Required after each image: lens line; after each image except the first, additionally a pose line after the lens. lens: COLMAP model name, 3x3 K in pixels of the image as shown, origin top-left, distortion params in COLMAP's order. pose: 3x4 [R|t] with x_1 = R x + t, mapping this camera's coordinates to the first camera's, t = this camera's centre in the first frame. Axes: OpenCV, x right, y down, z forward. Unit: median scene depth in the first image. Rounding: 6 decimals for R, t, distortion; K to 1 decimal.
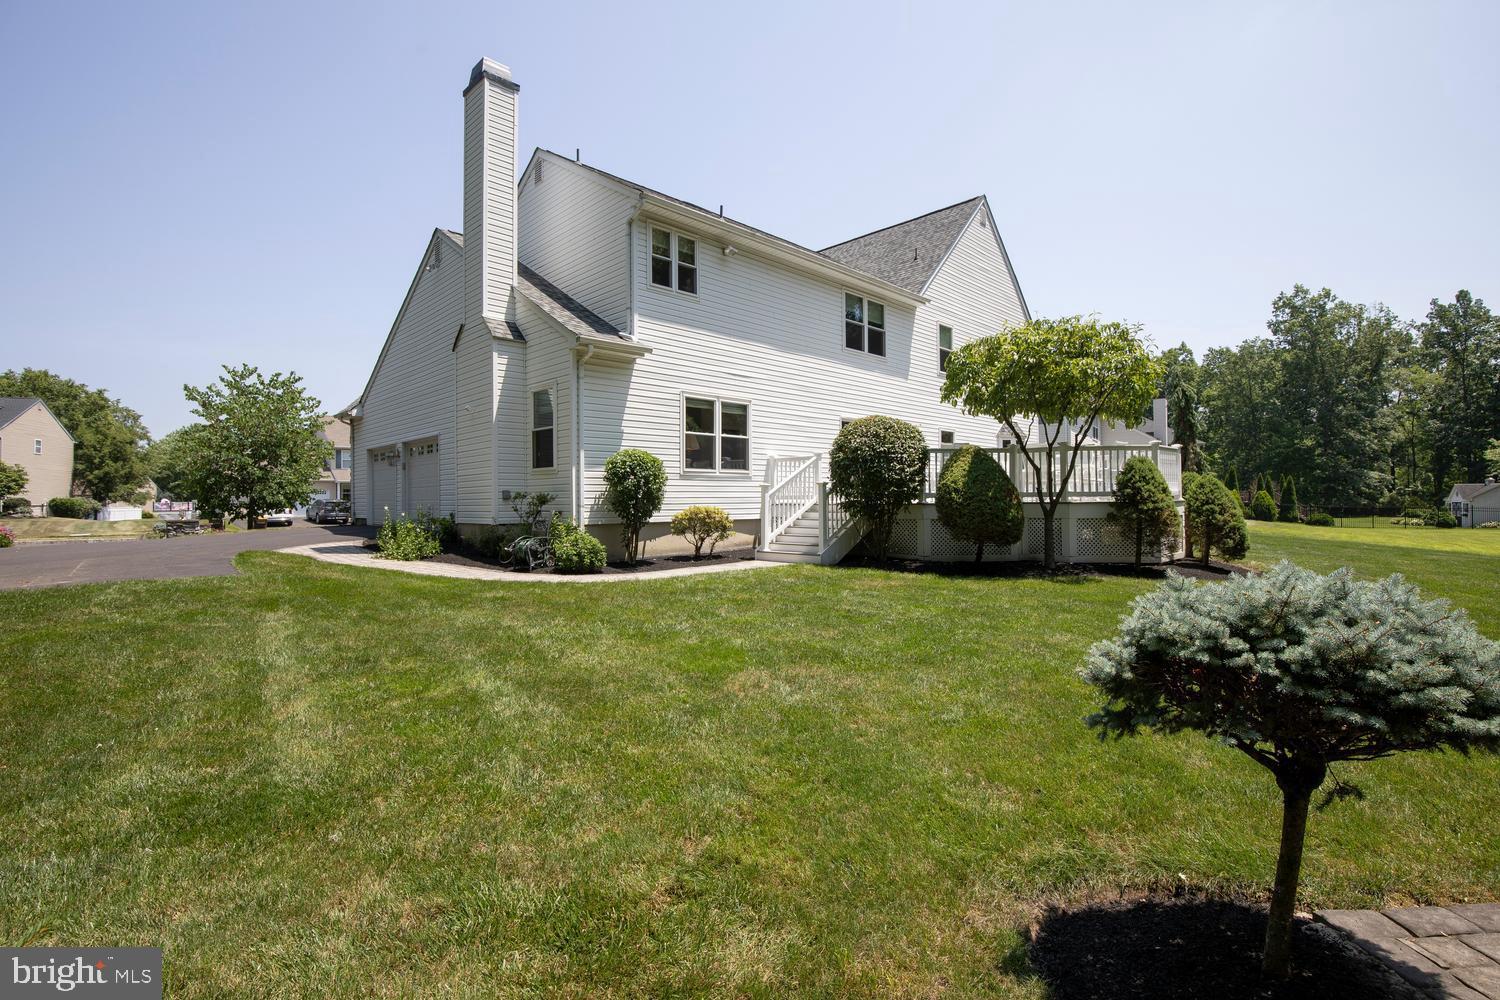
lens RADIAL K [[684.7, 0, 750.0], [0, 684.7, 500.0], [0, 0, 1]] dist [-0.029030, 0.001132]
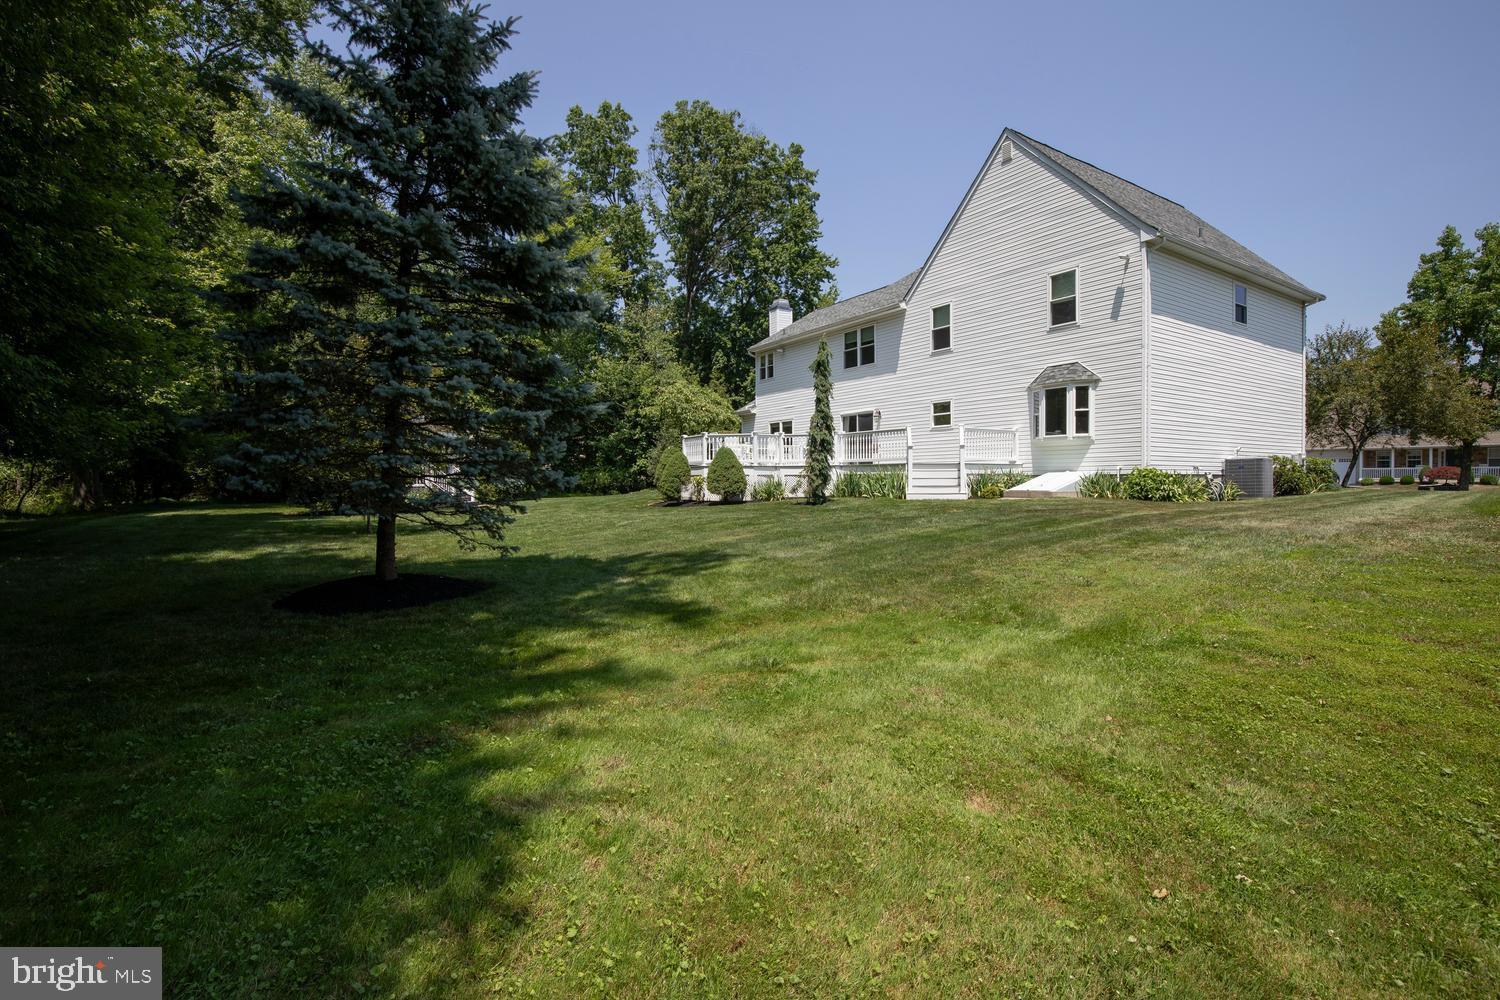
lens RADIAL K [[684.7, 0, 750.0], [0, 684.7, 500.0], [0, 0, 1]] dist [-0.029030, 0.001132]
pose [[-0.195921, 0.033323, -0.980053, 2.081190], [0.008048, 0.999443, 0.032374, 0.026954], [0.980587, -0.001545, -0.196080, 1.324867]]
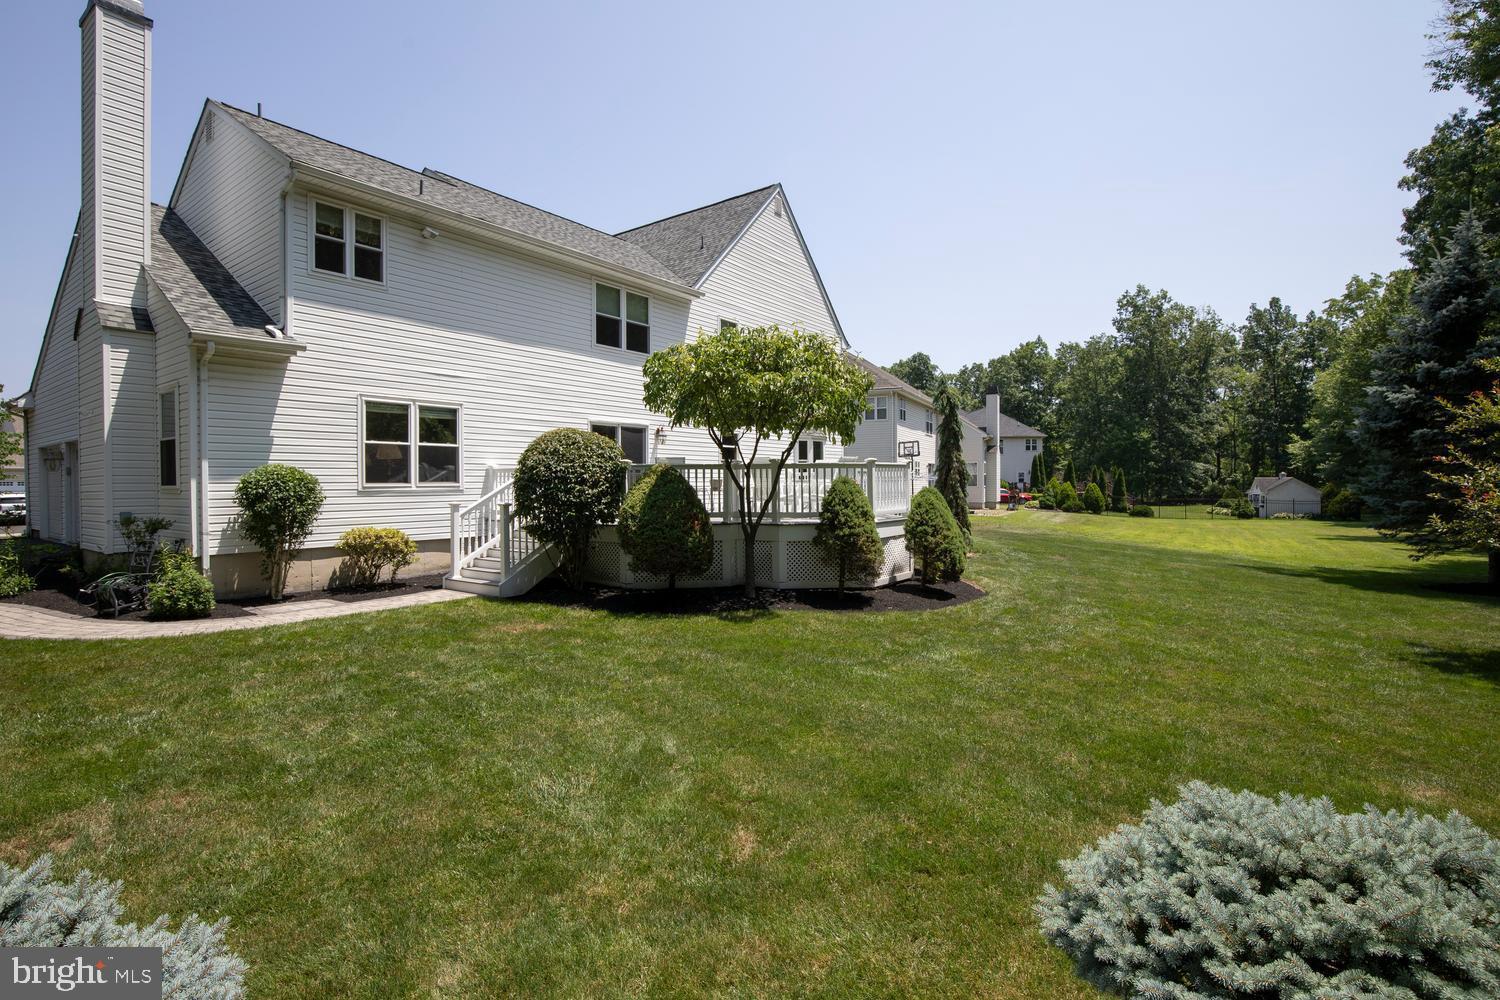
lens RADIAL K [[699.2, 0, 750.0], [0, 699.2, 500.0], [0, 0, 1]] dist [-0.028267, 0.001784]
pose [[0.987858, -0.002192, 0.155346, 0.239164], [-0.001563, 0.999710, 0.024050, -0.044832], [-0.155354, -0.024001, 0.987567, 0.051320]]
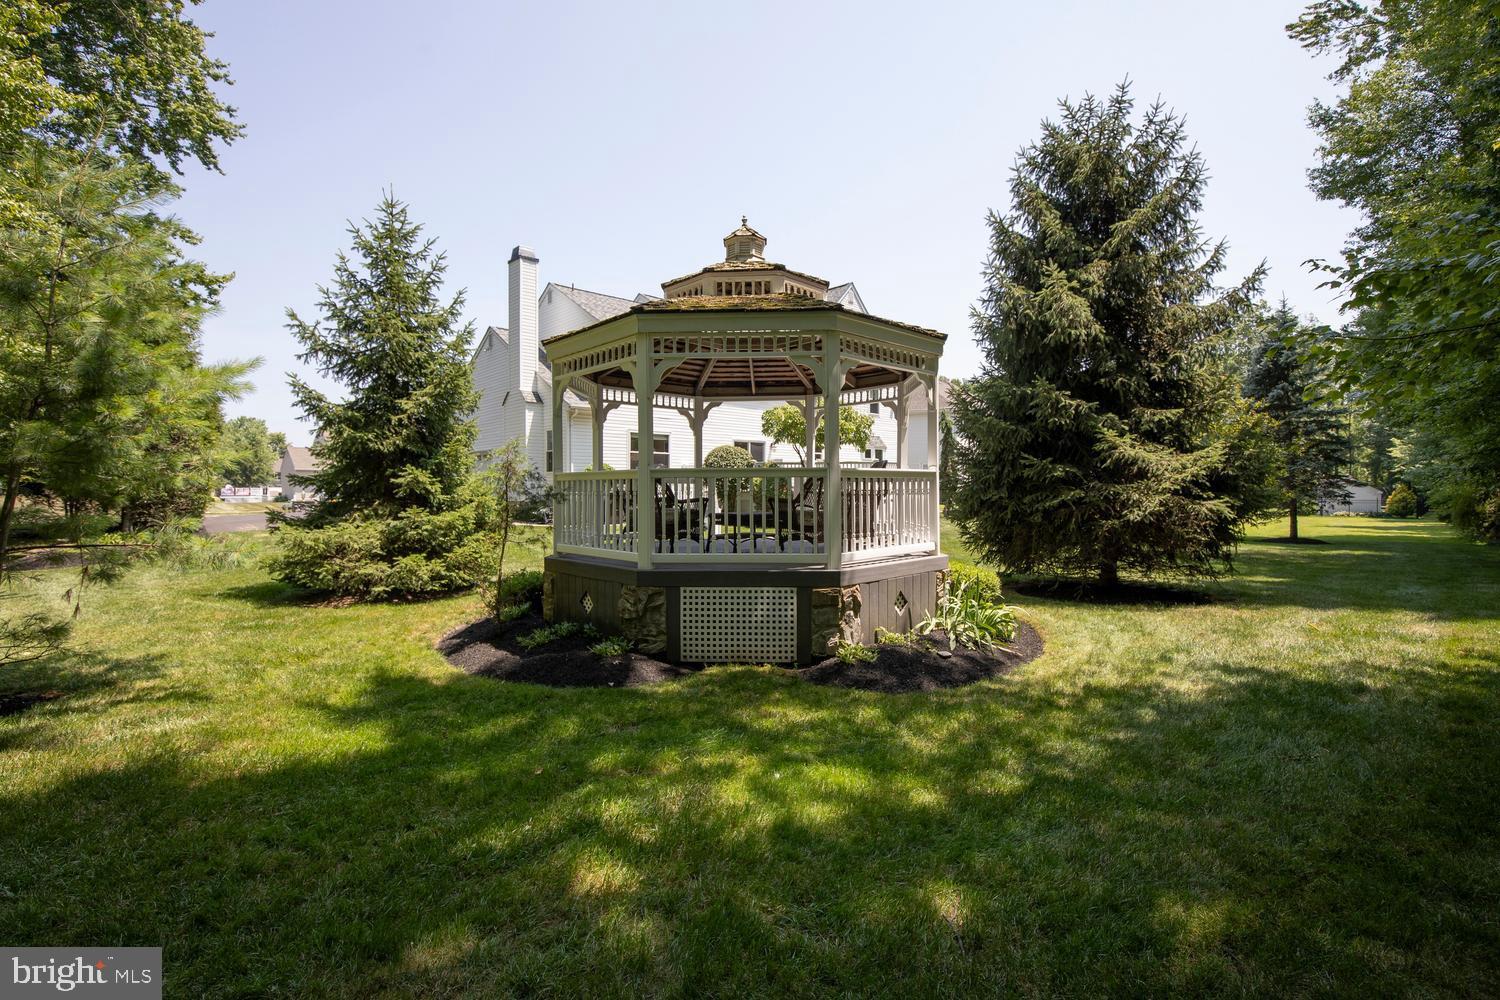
lens RADIAL K [[699.2, 0, 750.0], [0, 699.2, 500.0], [0, 0, 1]] dist [-0.028267, 0.001784]
pose [[0.999685, 0.005738, -0.024432, 0.257809], [-0.005340, 0.999852, 0.016349, -0.002876], [0.024522, -0.016214, 0.999568, -0.810428]]
